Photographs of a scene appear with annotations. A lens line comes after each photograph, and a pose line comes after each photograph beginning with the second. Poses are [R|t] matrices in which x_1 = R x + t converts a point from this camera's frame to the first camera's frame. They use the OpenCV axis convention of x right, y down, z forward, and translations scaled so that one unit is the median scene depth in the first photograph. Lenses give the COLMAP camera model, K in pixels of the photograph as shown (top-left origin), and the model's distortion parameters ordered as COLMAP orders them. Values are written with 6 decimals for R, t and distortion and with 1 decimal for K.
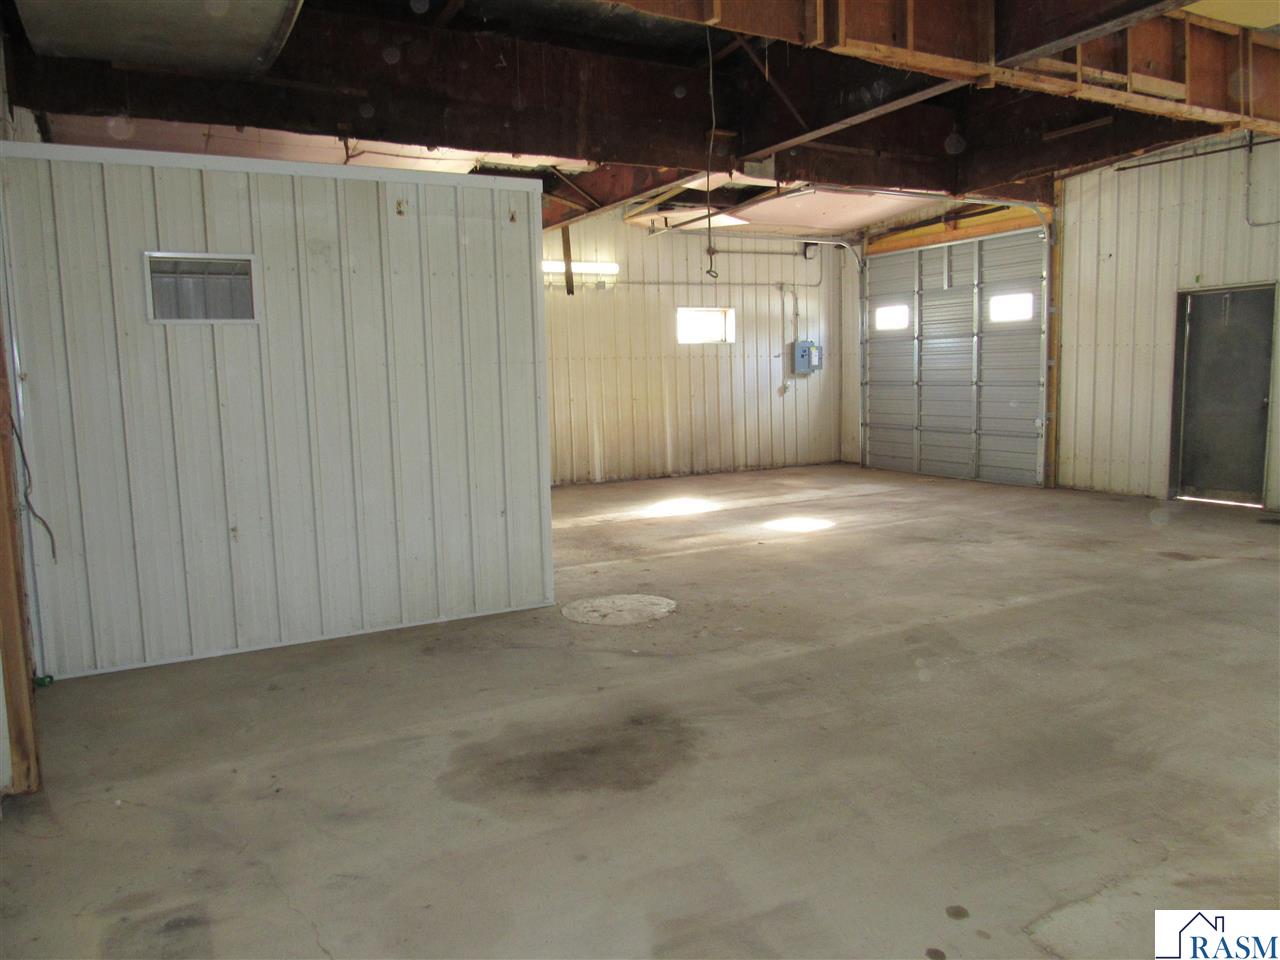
lens RADIAL K [[917.7, 0, 640.4], [0, 917.7, 486.1], [0, 0, 1]] dist [-0.033665, 0.017741]
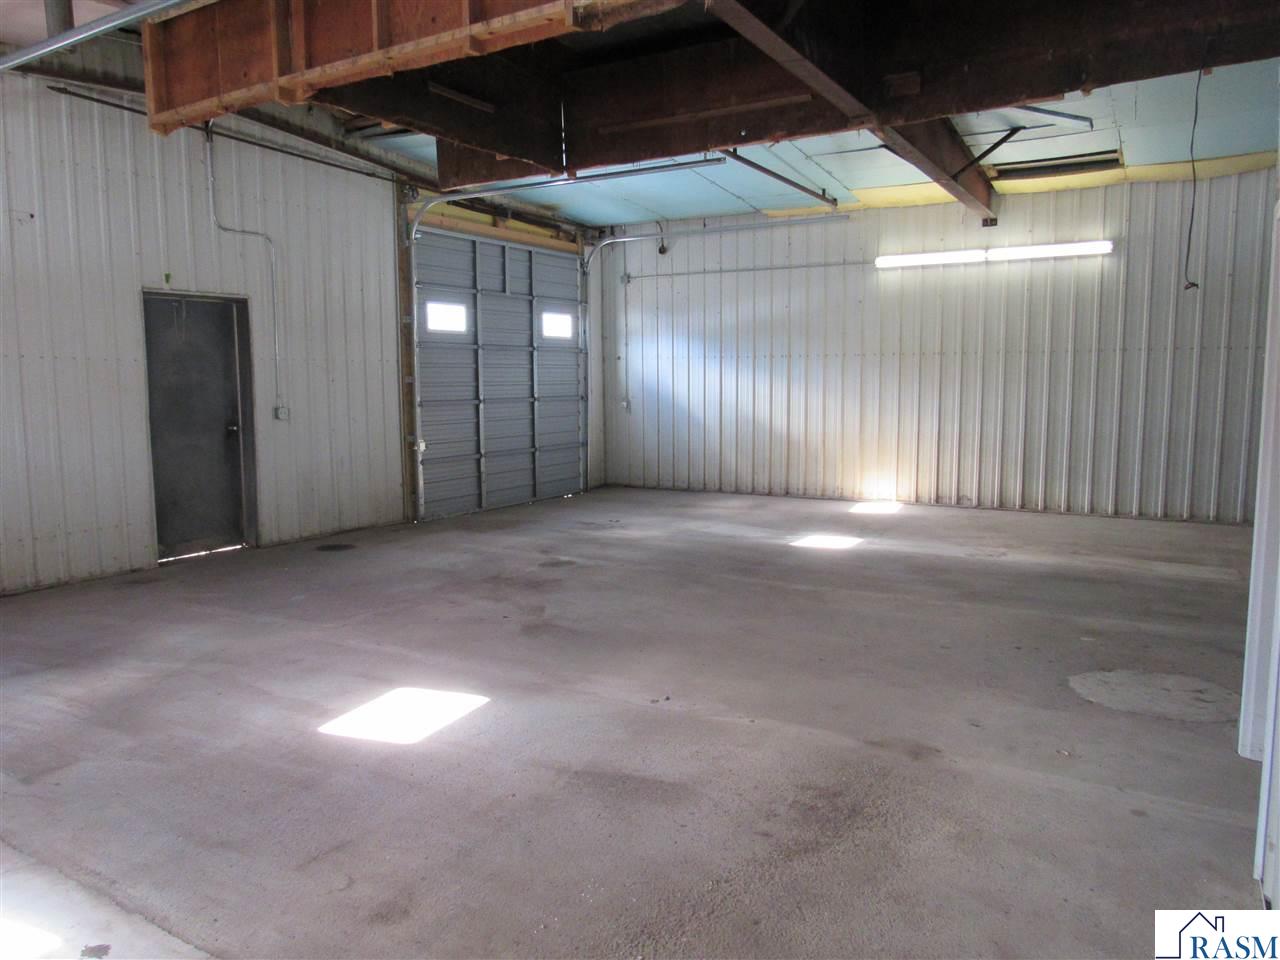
lens RADIAL K [[917.7, 0, 629.1], [0, 917.7, 485.7], [0, 0, 1]] dist [-0.033665, 0.017741]
pose [[-0.507248, -0.074471, 0.858577, -0.304466], [0.121956, 0.980031, 0.157057, -0.143824], [-0.853128, 0.184375, -0.488036, 1.210288]]
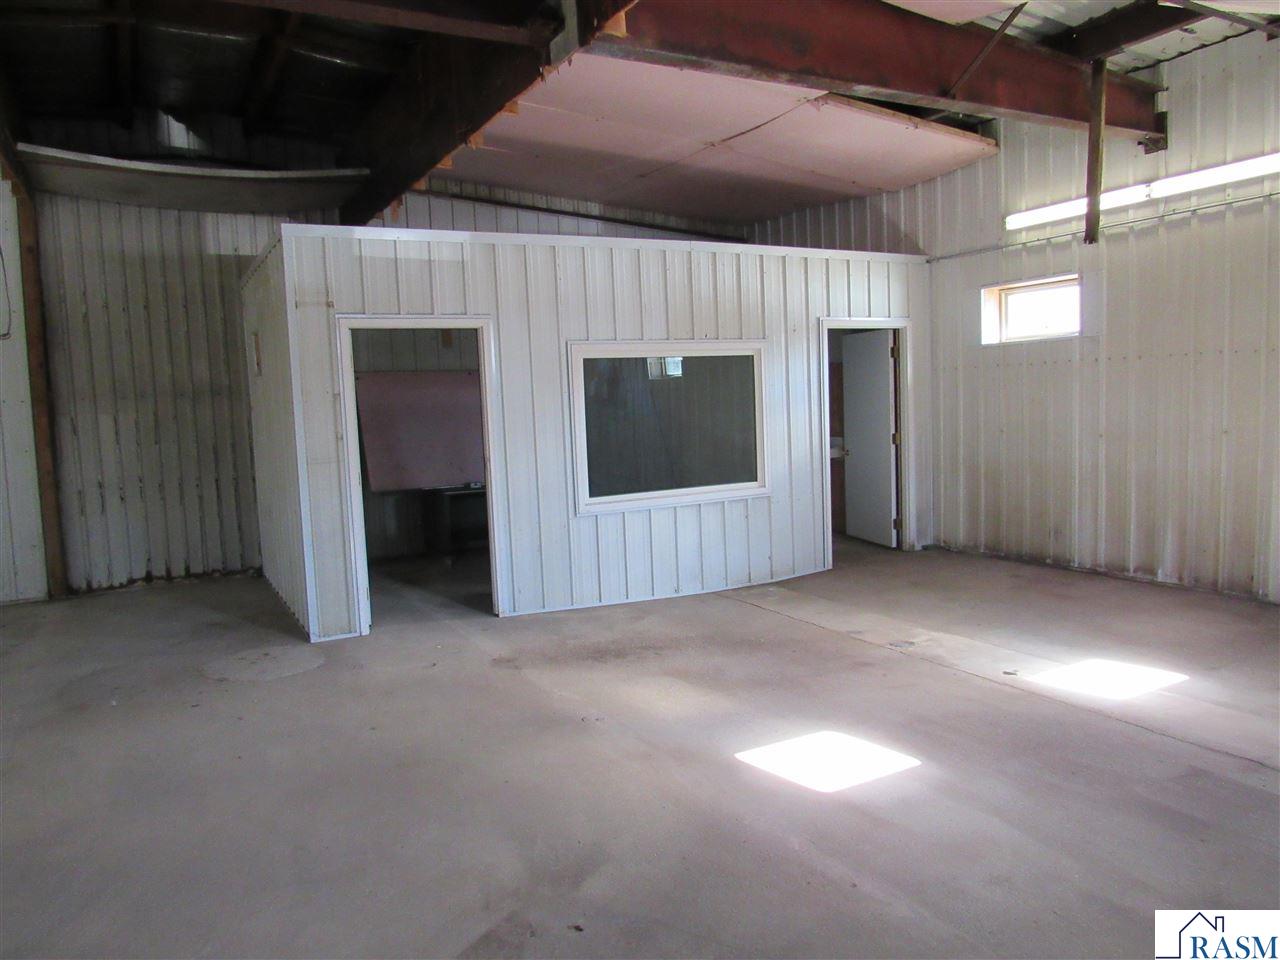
lens RADIAL K [[917.7, 0, 632.4], [0, 917.7, 475.3], [0, 0, 1]] dist [-0.033665, 0.017741]
pose [[-0.002975, 0.107839, -0.994164, 0.632376], [-0.081409, 0.990842, 0.107722, -0.141624], [0.996676, 0.081254, 0.005831, 0.975564]]
